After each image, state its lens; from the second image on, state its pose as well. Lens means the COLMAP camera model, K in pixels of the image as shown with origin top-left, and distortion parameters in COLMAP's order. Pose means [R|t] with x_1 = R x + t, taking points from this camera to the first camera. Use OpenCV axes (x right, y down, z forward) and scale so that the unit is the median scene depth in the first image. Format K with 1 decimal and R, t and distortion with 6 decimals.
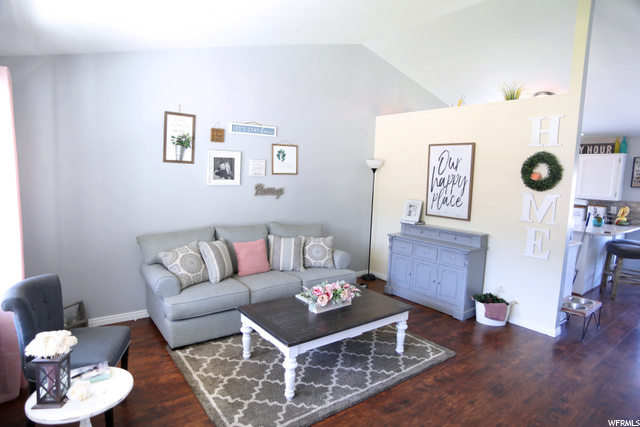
lens RADIAL K [[365.8, 0, 317.7], [0, 365.8, 213.2], [0, 0, 1]] dist [-0.114012, 0.063336]
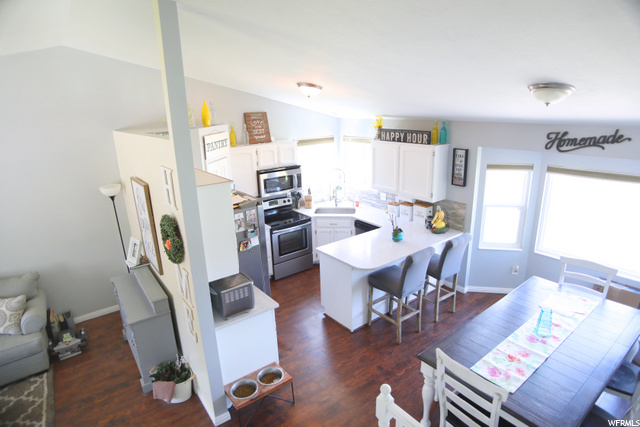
lens RADIAL K [[365.8, 0, 317.7], [0, 365.8, 213.2], [0, 0, 1]] dist [-0.114012, 0.063336]
pose [[0.997686, -0.064446, -0.021675, 1.321791], [0.067281, 0.981747, 0.177893, -0.397769], [0.009815, -0.178939, 0.983811, 0.332281]]
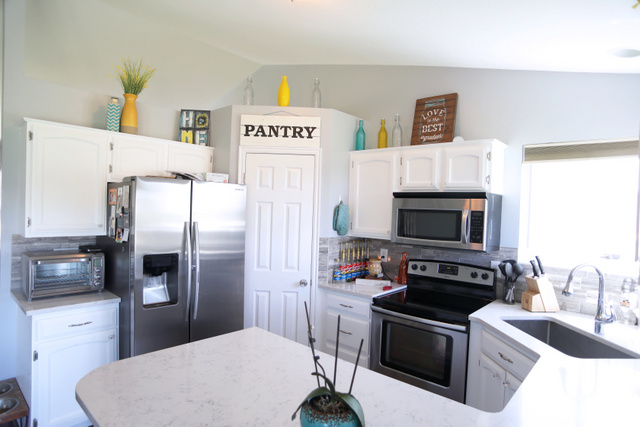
lens RADIAL K [[365.8, 0, 317.7], [0, 365.8, 213.2], [0, 0, 1]] dist [-0.114012, 0.063336]
pose [[0.190060, -0.019441, -0.981580, 2.021462], [-0.132011, 0.990218, -0.045173, -0.141854], [0.972857, 0.138165, 0.185635, 1.965597]]
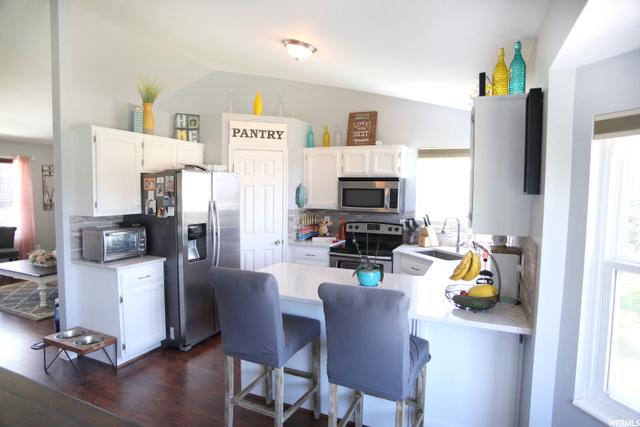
lens RADIAL K [[365.8, 0, 317.7], [0, 365.8, 213.2], [0, 0, 1]] dist [-0.114012, 0.063336]
pose [[0.482333, 0.023588, -0.875670, 2.402048], [-0.088840, 0.995800, -0.022110, -0.076033], [0.871471, 0.088460, 0.482403, 1.507363]]
